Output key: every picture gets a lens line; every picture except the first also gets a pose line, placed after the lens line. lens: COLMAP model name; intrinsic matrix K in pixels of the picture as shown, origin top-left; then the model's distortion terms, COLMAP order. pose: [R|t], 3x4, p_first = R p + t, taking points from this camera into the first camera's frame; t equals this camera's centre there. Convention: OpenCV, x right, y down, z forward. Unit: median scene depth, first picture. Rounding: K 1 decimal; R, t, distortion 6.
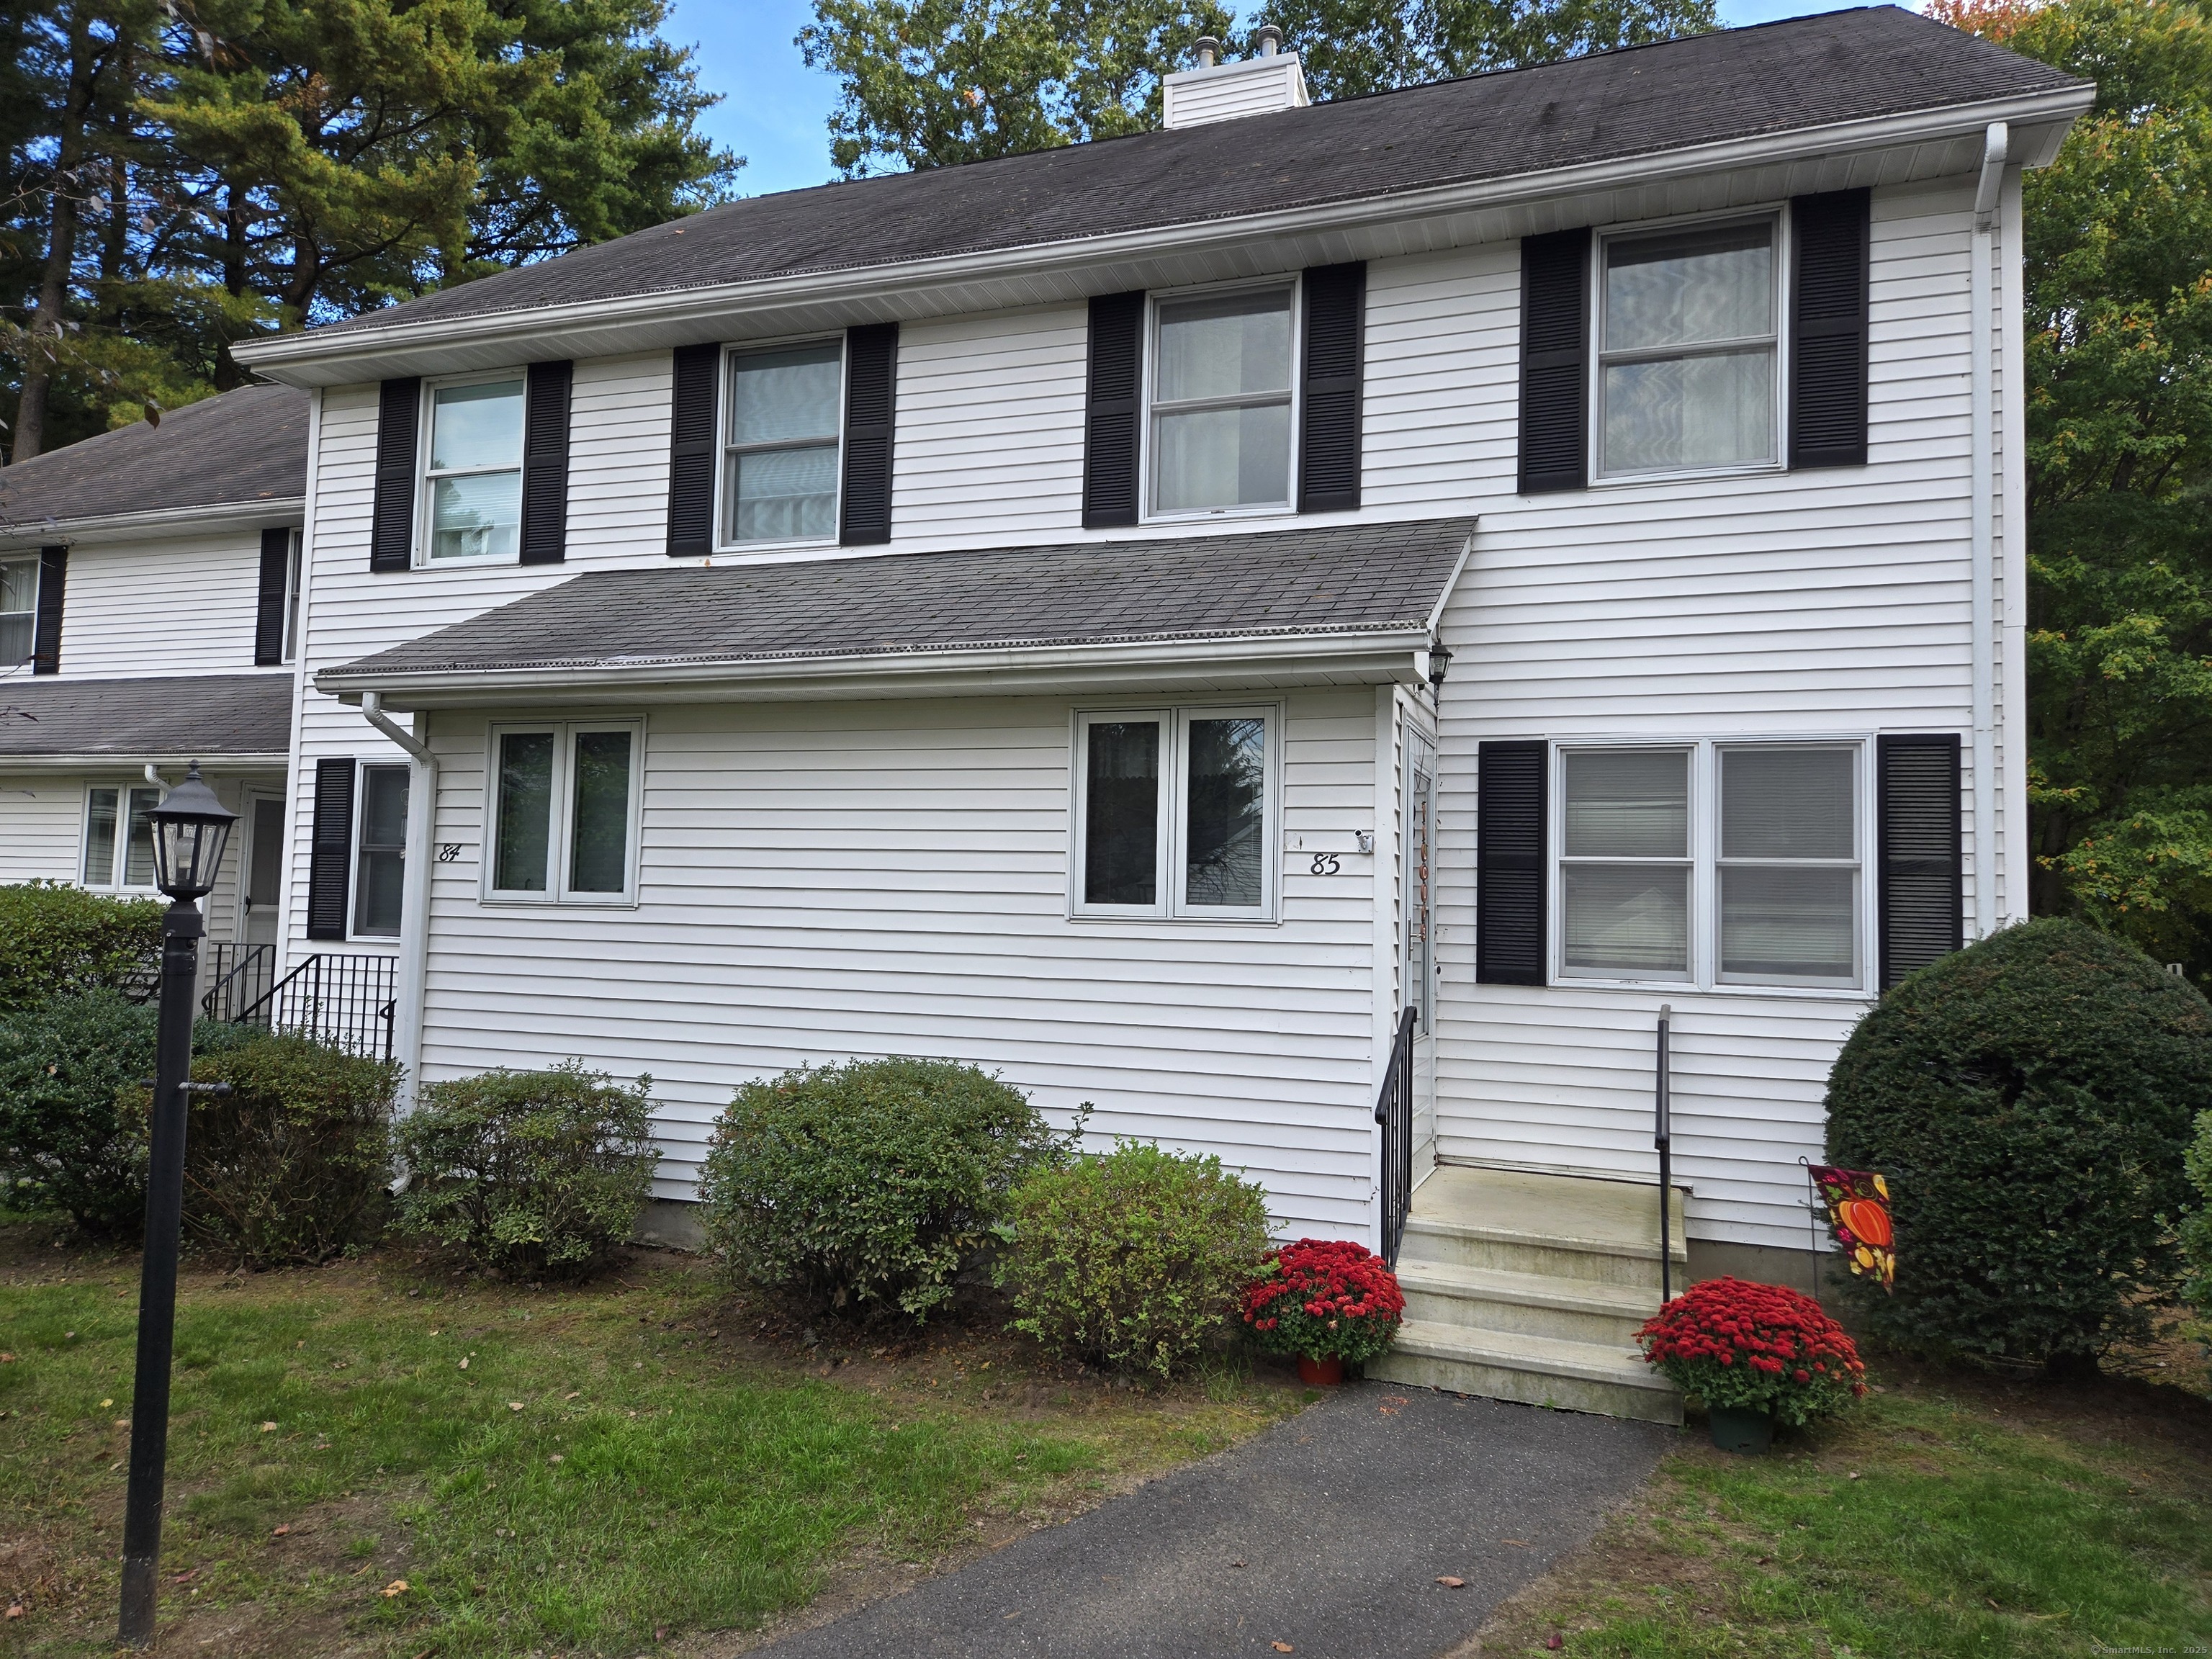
lens RADIAL K [[1468.1, 0, 1106.0], [0, 1468.1, 829.5], [0, 0, 1]] dist [0.116115, -0.099747]
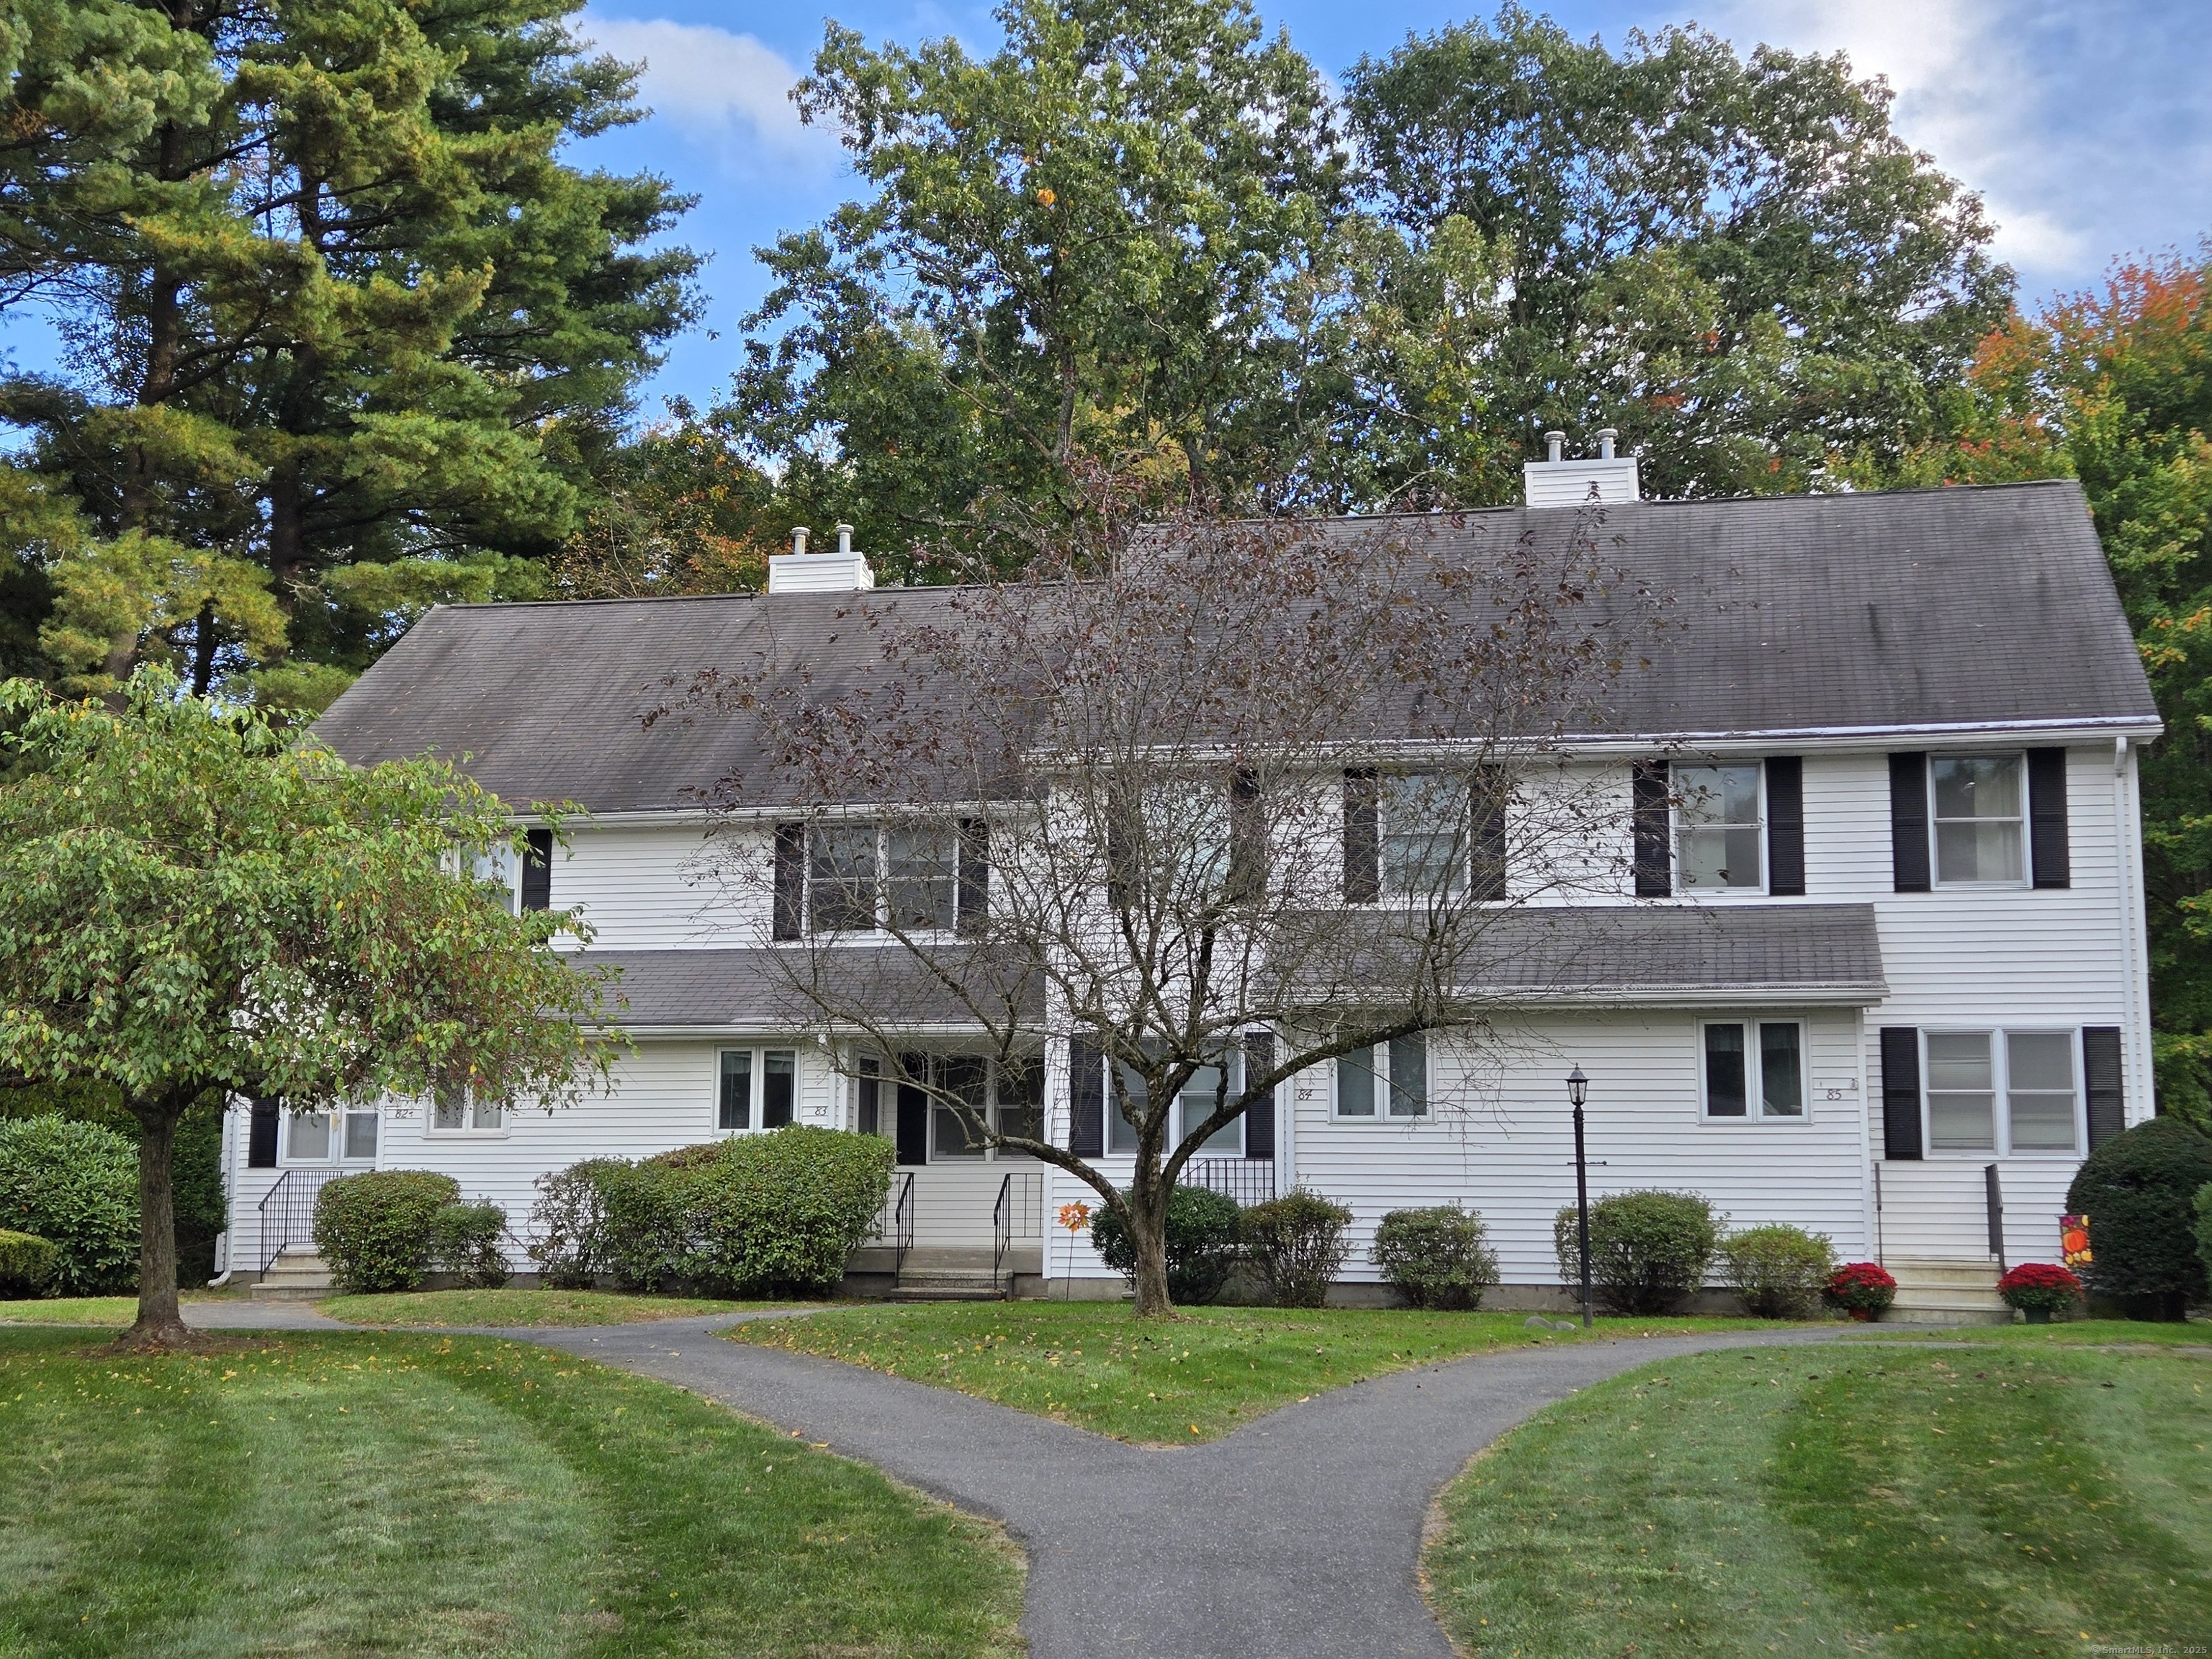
lens RADIAL K [[2950.3, 0, 1110.5], [0, 2950.3, 825.1], [0, 0, 1]] dist [0.110229, -0.064860]
pose [[0.989907, -0.002945, 0.141689, -1.318986], [0.014004, 0.996924, -0.077112, -0.042380], [-0.141026, 0.078318, 0.986903, -2.738415]]
